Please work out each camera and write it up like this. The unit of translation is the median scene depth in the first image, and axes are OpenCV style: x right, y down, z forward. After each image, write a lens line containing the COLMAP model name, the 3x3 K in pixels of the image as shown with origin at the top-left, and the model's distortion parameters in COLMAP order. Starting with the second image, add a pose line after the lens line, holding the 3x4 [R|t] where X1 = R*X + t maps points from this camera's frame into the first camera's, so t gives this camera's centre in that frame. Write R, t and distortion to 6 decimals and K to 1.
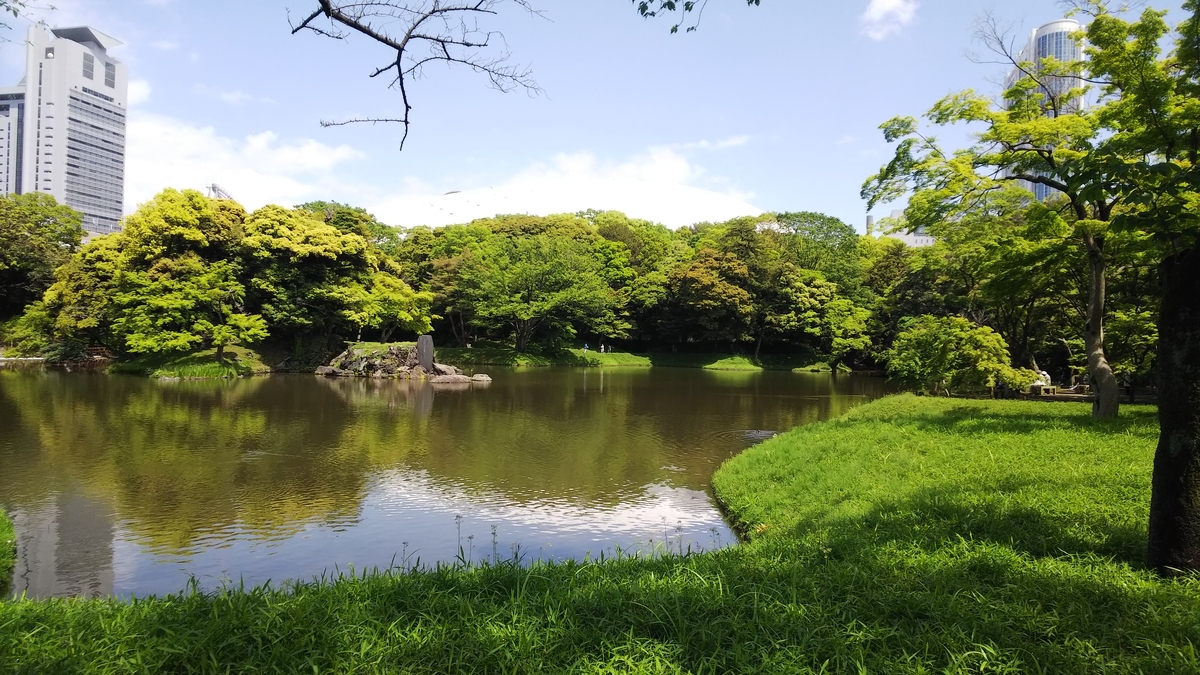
lens RADIAL K [[763.1, 0, 600.0], [0, 763.1, 337.5], [0, 0, 1]] dist [-0.000753, -0.004416]
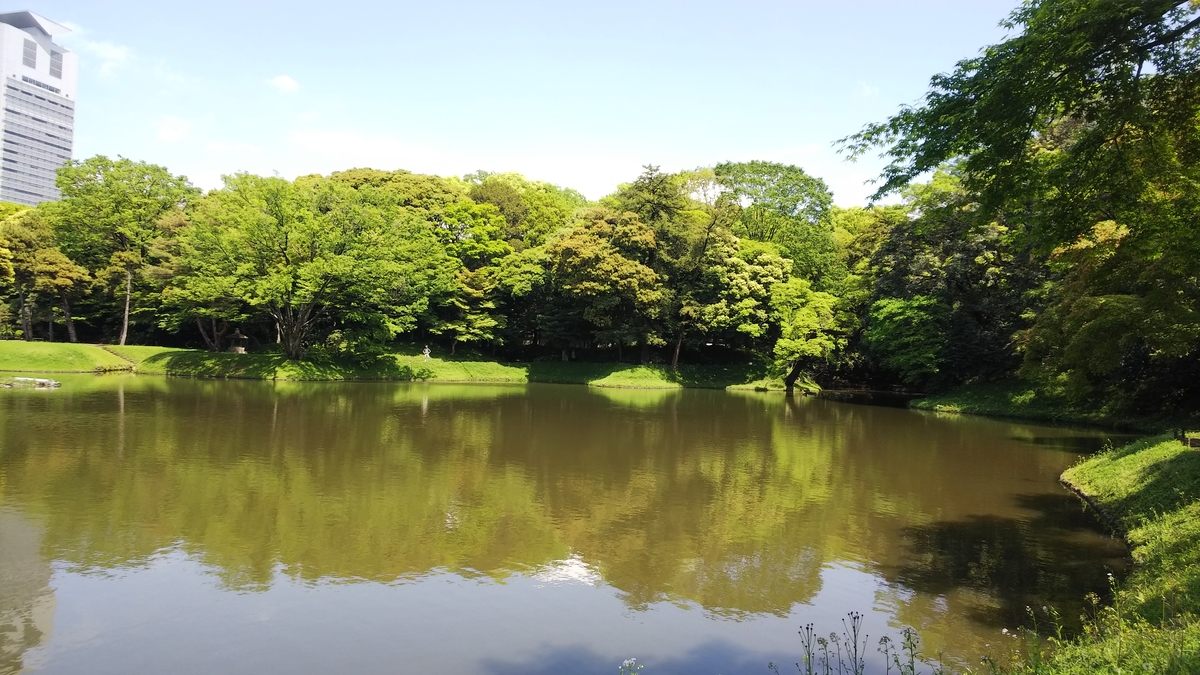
lens RADIAL K [[763.1, 0, 600.0], [0, 763.1, 337.5], [0, 0, 1]] dist [-0.000753, -0.004416]
pose [[0.999415, 0.003371, -0.034025, 0.166511], [-0.004041, 0.999799, -0.019622, 0.011597], [0.033952, 0.019748, 0.999228, 0.331493]]
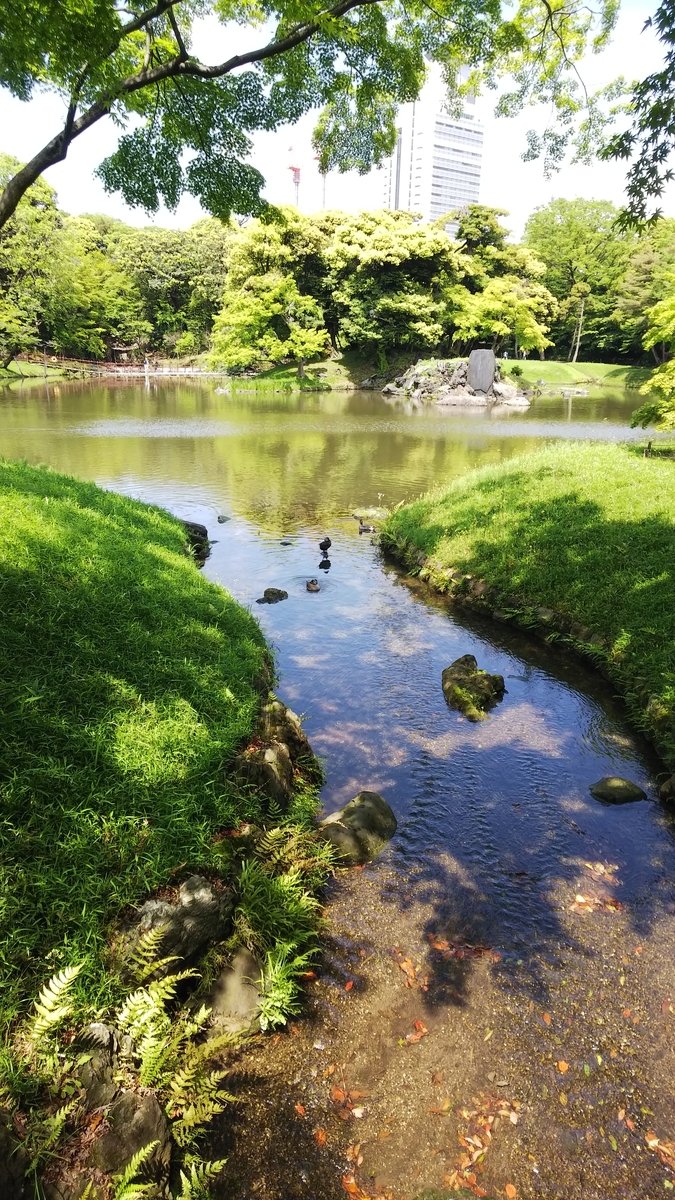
lens RADIAL K [[763.1, 0, 337.5], [0, 763.1, 600.0], [0, 0, 1]] dist [-0.000753, -0.004416]
pose [[0.713201, 0.209751, -0.668842, 0.167010], [-0.001222, 0.954551, 0.298046, 0.005822], [0.700959, -0.211750, 0.681042, 0.124545]]
